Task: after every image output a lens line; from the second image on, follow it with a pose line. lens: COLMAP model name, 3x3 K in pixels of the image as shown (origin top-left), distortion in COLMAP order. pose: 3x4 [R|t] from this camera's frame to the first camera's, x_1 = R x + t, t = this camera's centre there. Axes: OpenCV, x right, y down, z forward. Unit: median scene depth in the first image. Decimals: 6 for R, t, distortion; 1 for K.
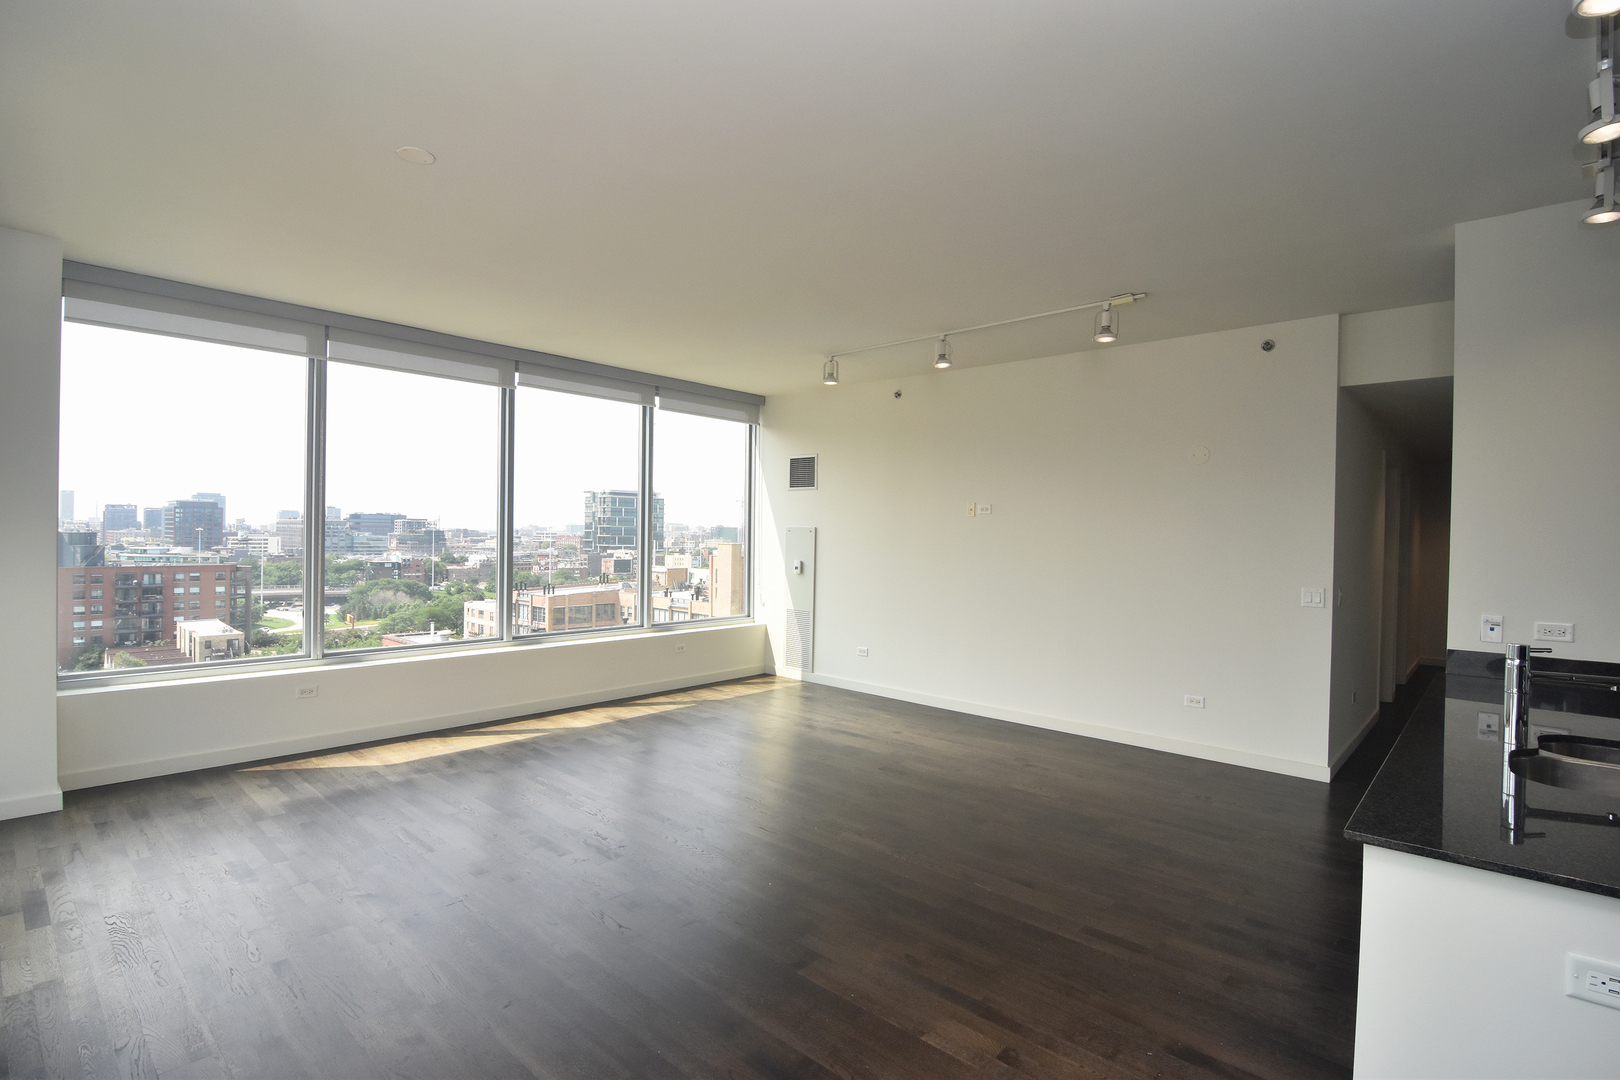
lens RADIAL K [[782.4, 0, 797.2], [0, 782.4, 536.5], [0, 0, 1]] dist [-0.007589, -0.008582]
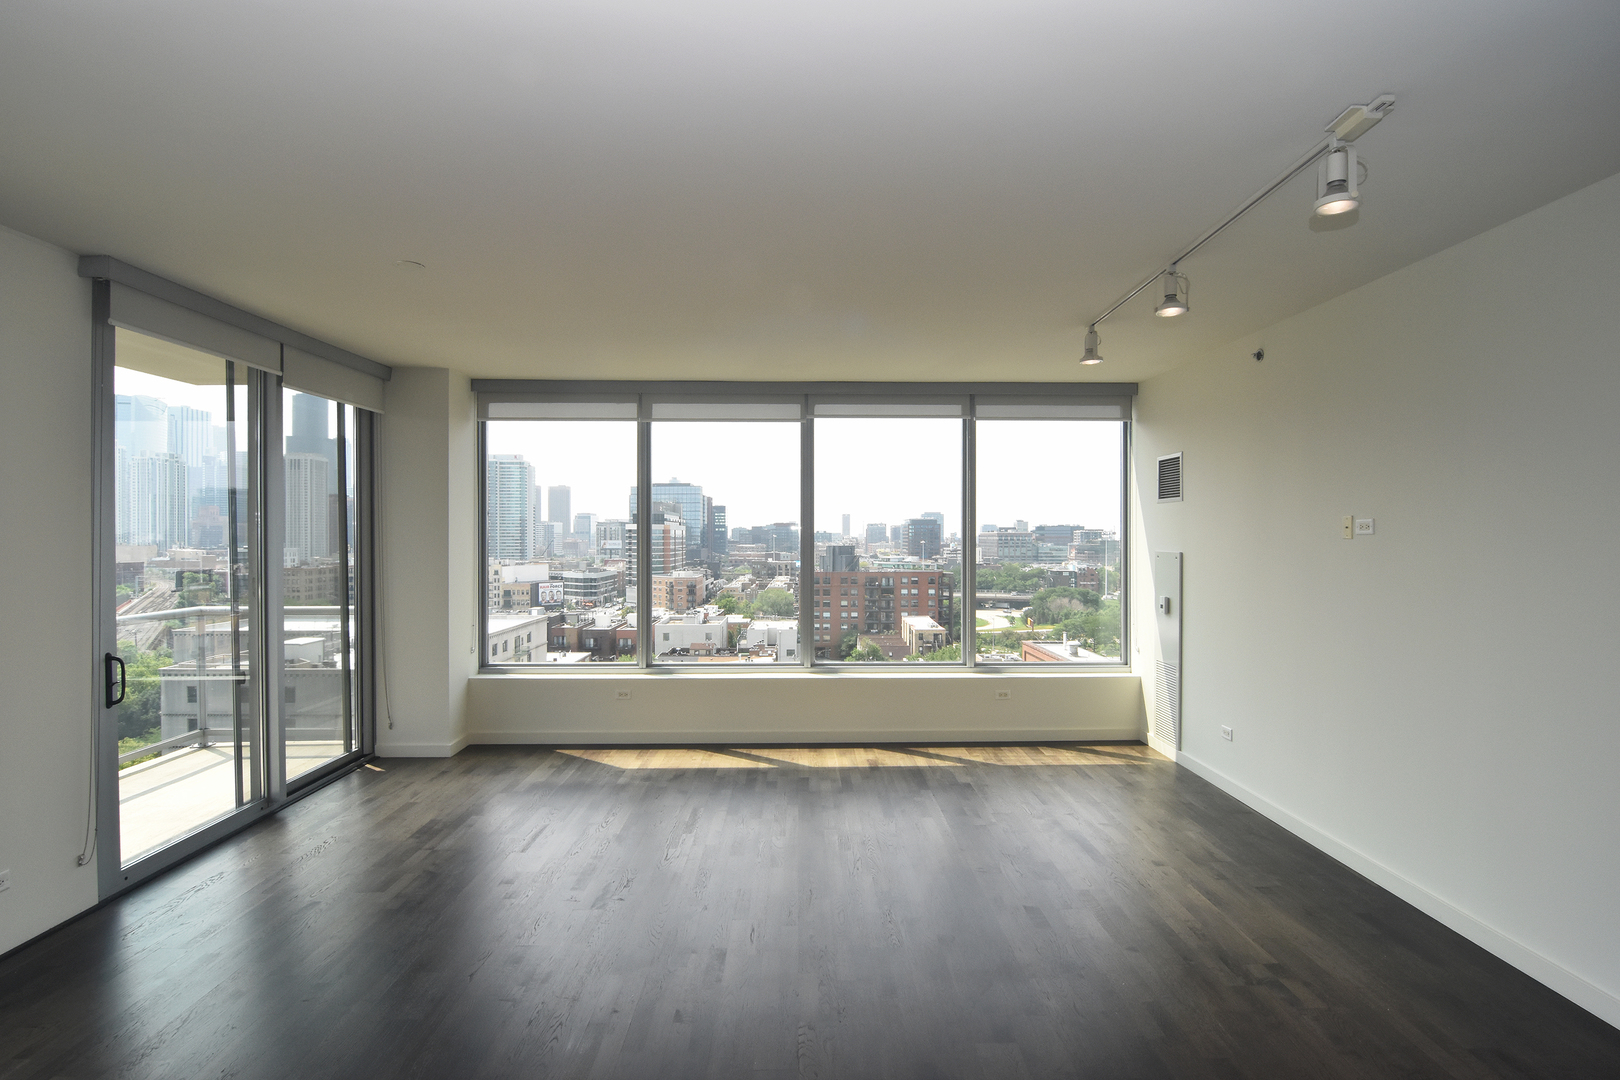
lens RADIAL K [[782.4, 0, 813.1], [0, 782.4, 539.3], [0, 0, 1]] dist [-0.007589, -0.008582]
pose [[0.699536, -0.014694, -0.714446, 0.361623], [0.008347, 0.999888, -0.012392, -0.021065], [0.714548, 0.002705, 0.699581, 0.279088]]
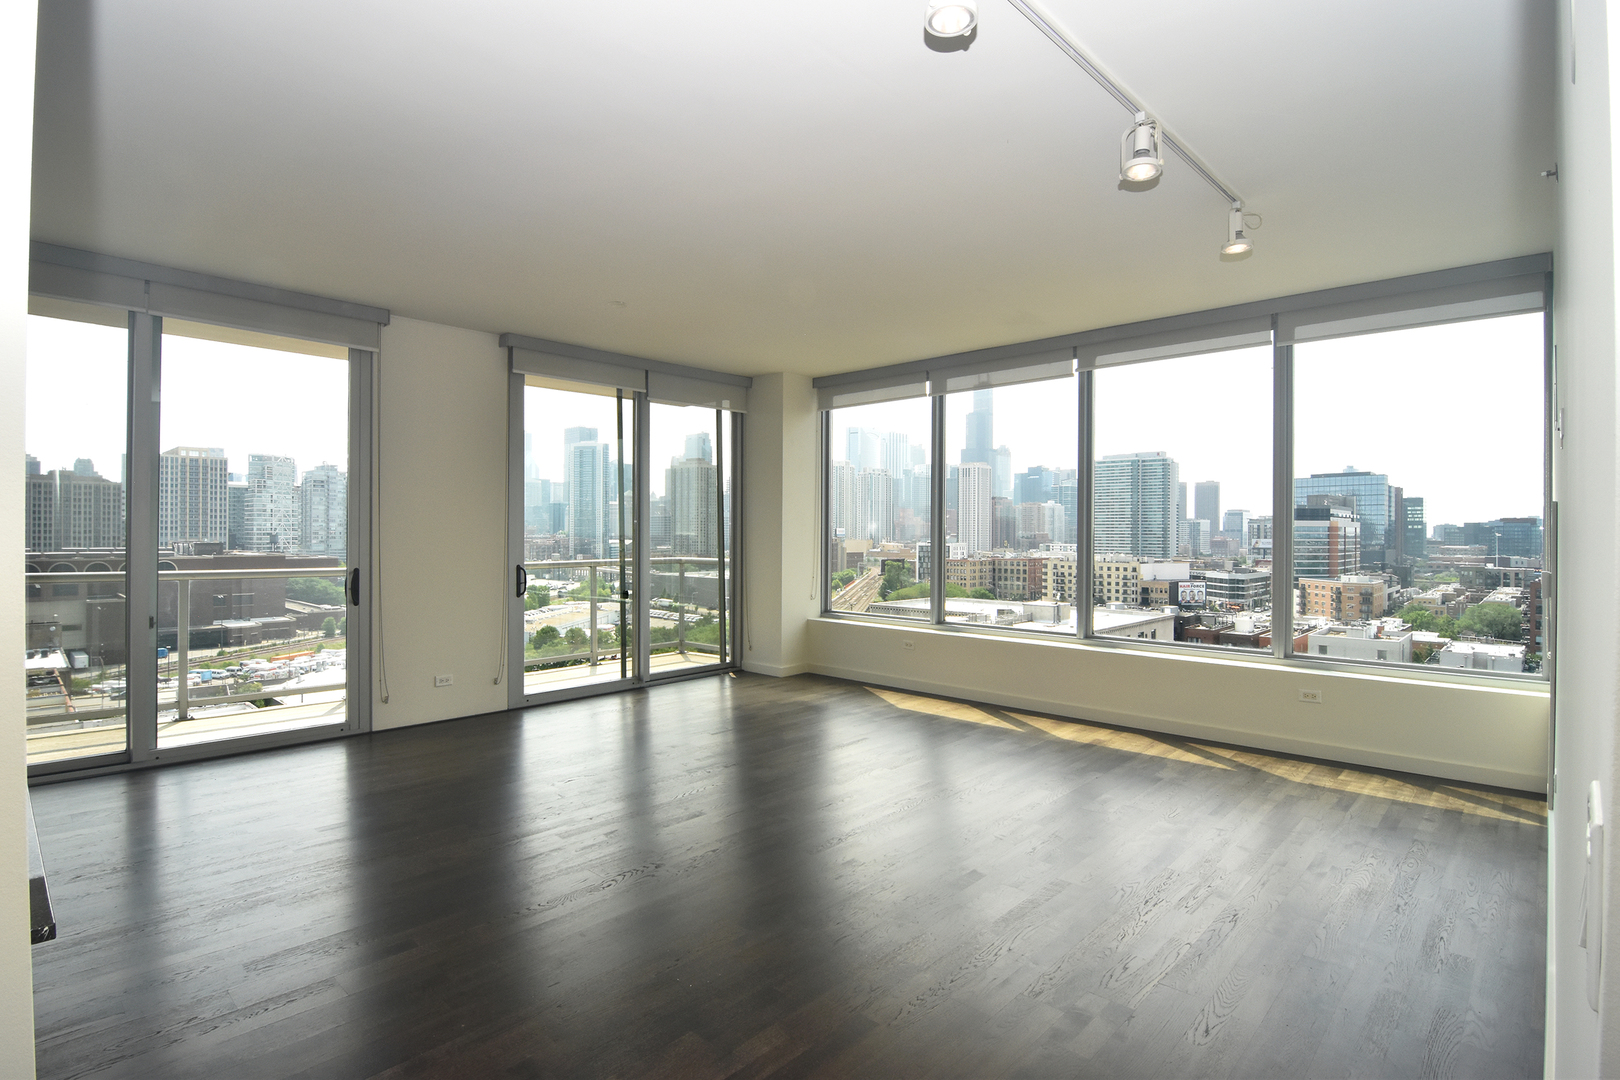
lens RADIAL K [[782.4, 0, 824.0], [0, 782.4, 542.3], [0, 0, 1]] dist [-0.007589, -0.008582]
pose [[0.011204, -0.004887, -0.999925, 0.568615], [-0.008048, 0.999955, -0.004977, 0.022035], [0.999905, 0.008103, 0.011164, 0.653517]]
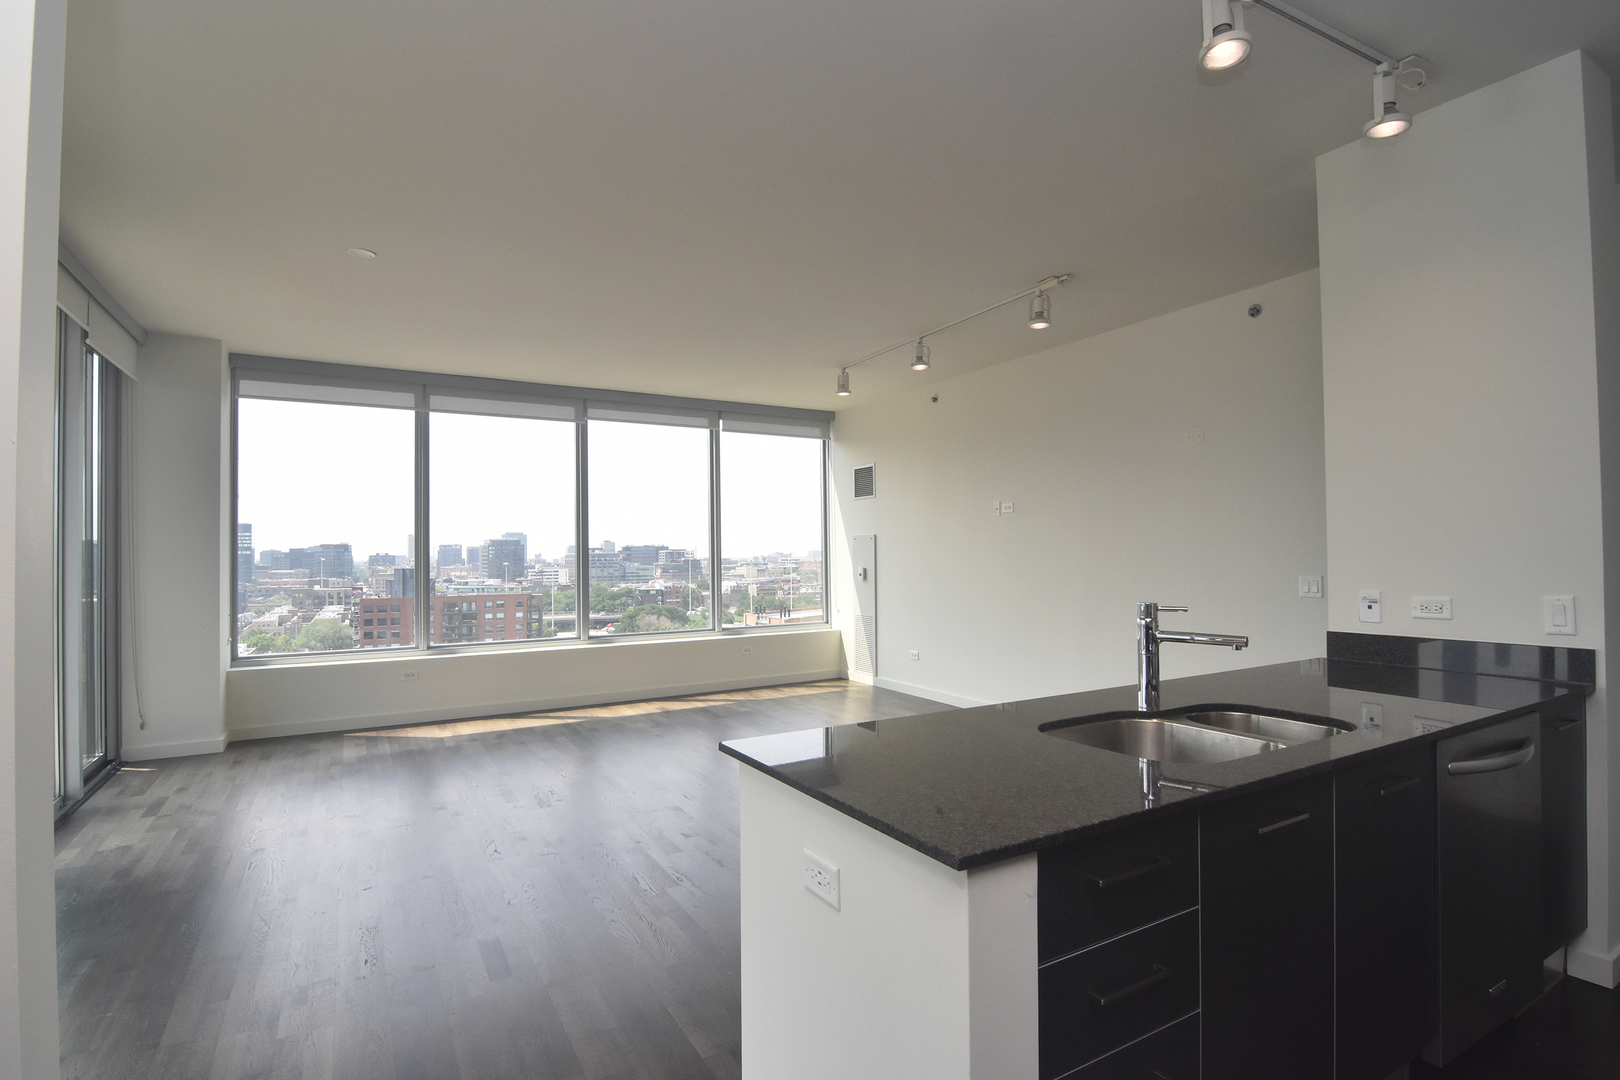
lens RADIAL K [[782.4, 0, 799.3], [0, 782.4, 542.3], [0, 0, 1]] dist [-0.007589, -0.008582]
pose [[0.955752, -0.031867, -0.292444, 0.269901], [0.025405, 0.999342, -0.025871, 0.026496], [0.293076, 0.017297, 0.955933, -0.016539]]
